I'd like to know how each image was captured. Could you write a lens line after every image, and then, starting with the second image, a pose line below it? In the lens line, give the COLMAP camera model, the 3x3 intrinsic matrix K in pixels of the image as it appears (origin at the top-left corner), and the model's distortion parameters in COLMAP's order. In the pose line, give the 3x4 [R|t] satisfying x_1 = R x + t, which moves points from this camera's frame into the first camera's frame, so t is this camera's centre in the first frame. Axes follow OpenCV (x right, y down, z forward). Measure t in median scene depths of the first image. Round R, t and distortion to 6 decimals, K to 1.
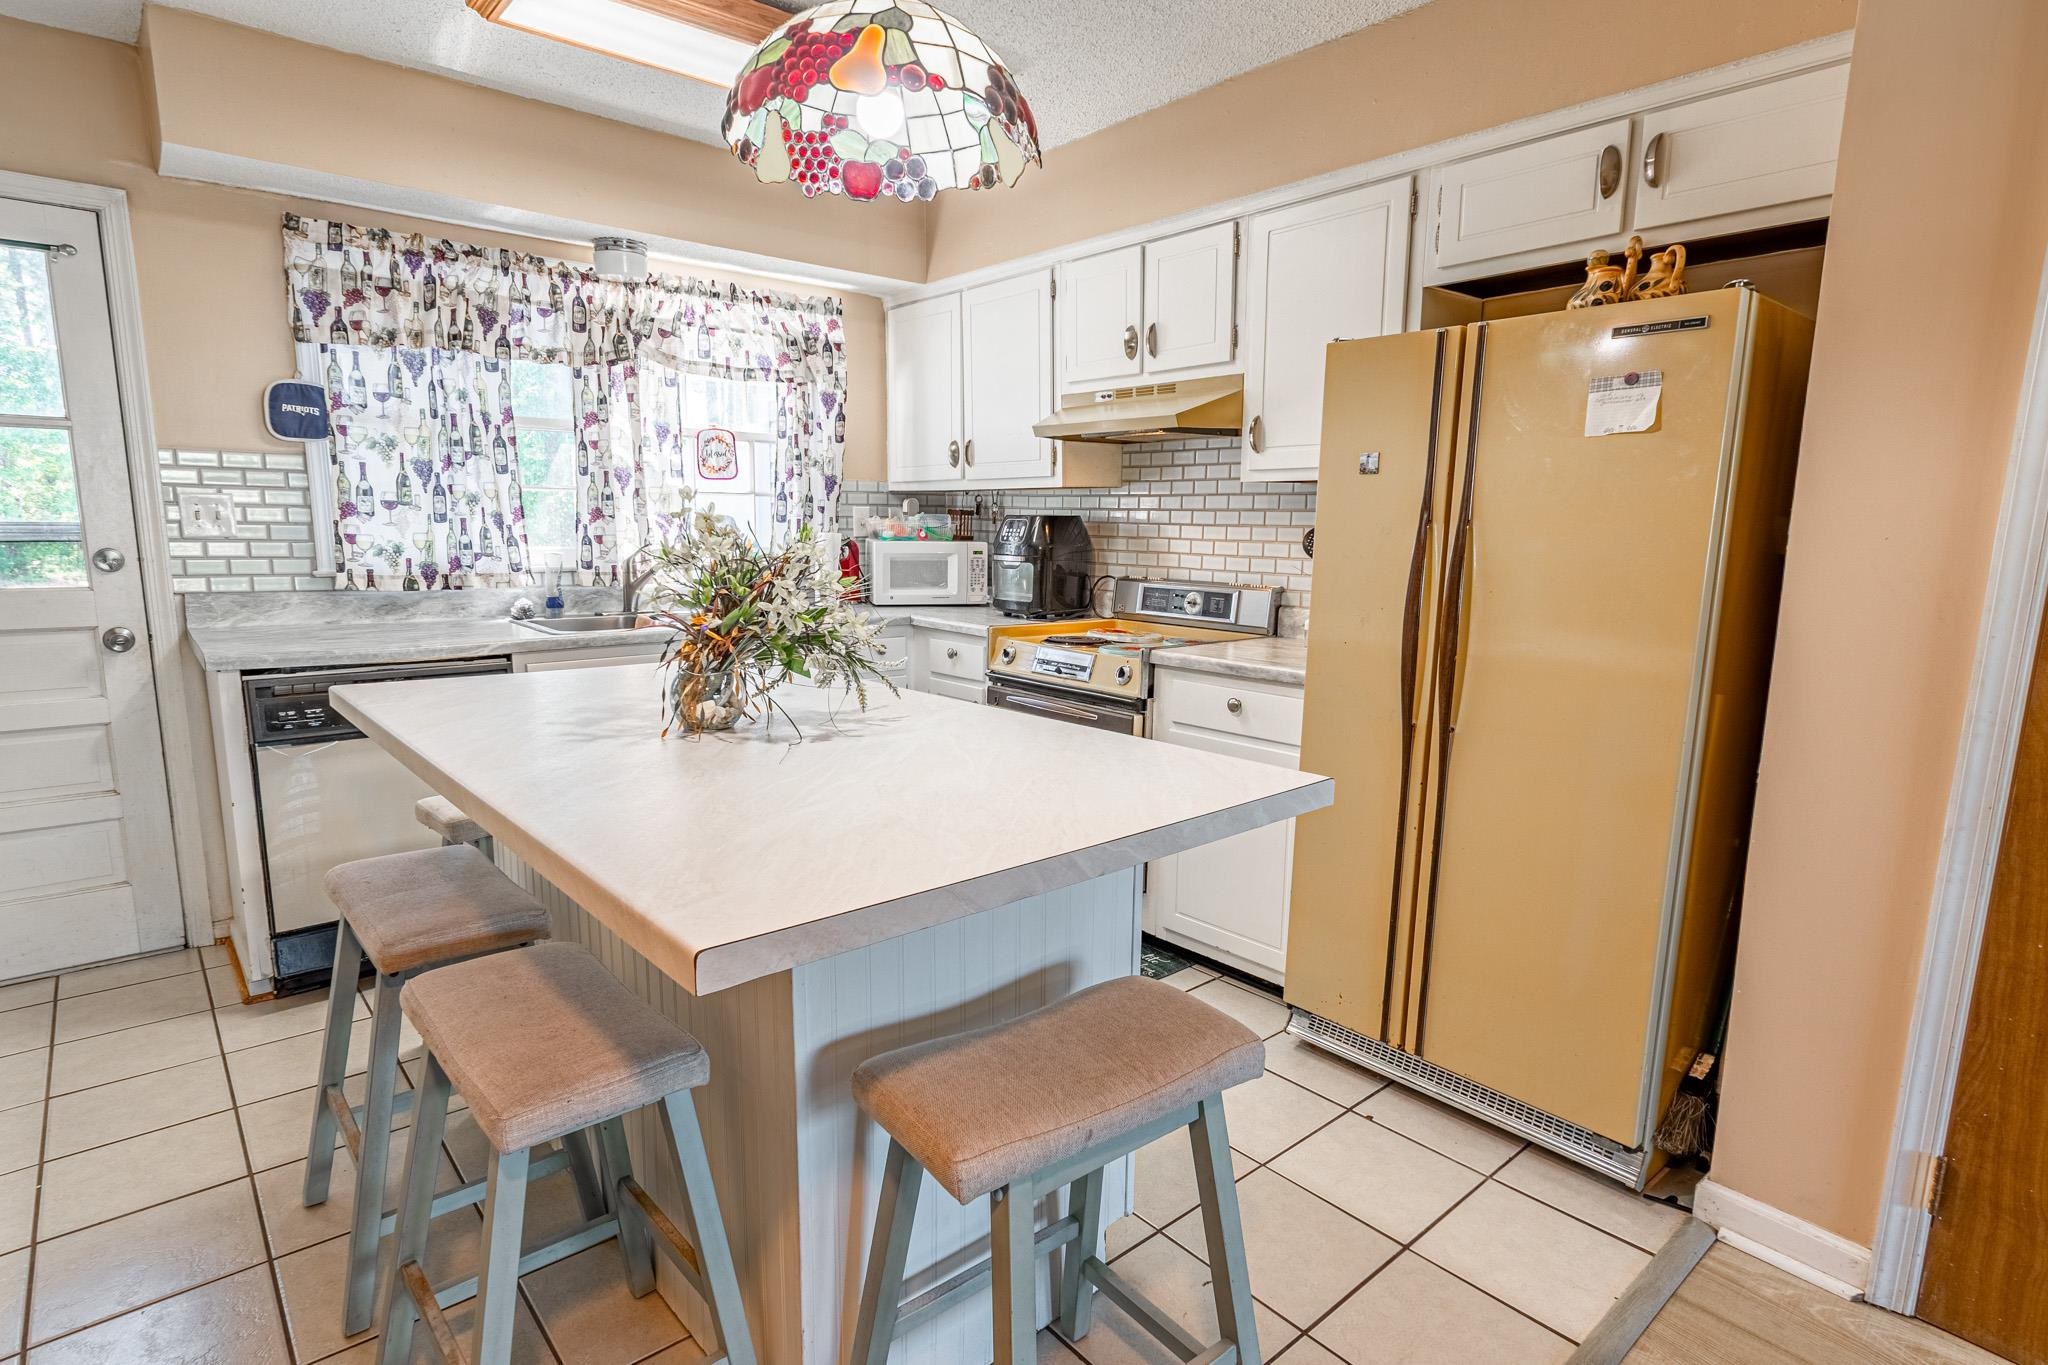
lens RADIAL K [[1036.1, 0, 1025.5], [0, 1036.1, 693.9], [0, 0, 1]] dist [0.012487, -0.002898]
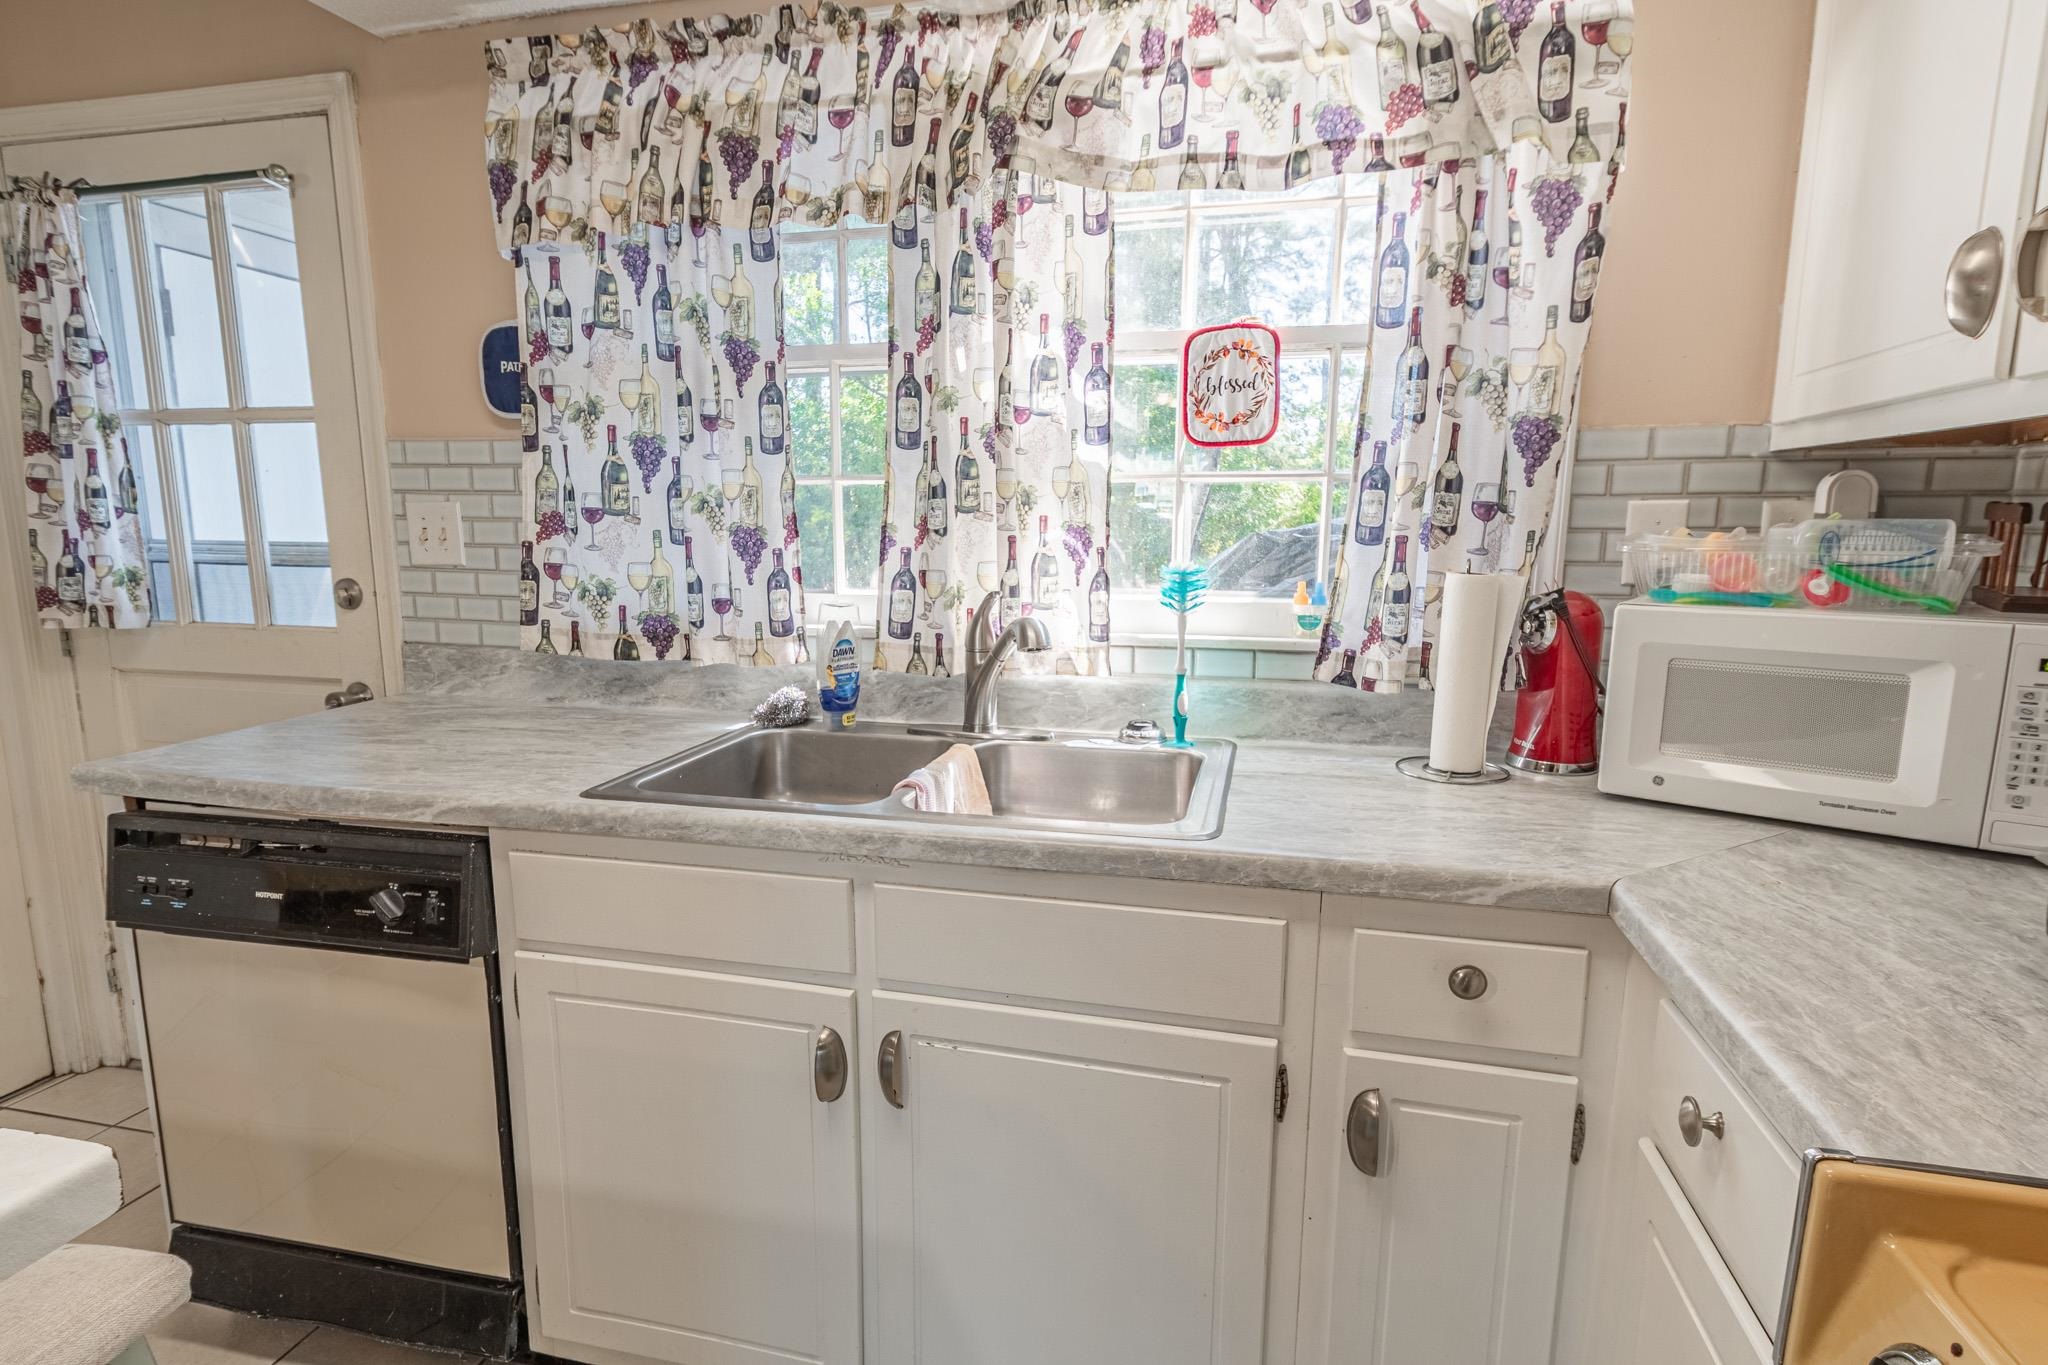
lens RADIAL K [[1036.1, 0, 1032.6], [0, 1036.1, 697.3], [0, 0, 1]] dist [0.012487, -0.002898]
pose [[0.581003, 0.128821, -0.803642, 0.019193], [-0.130449, 0.989369, 0.064283, -0.142324], [0.803380, 0.067485, 0.591631, 0.814898]]
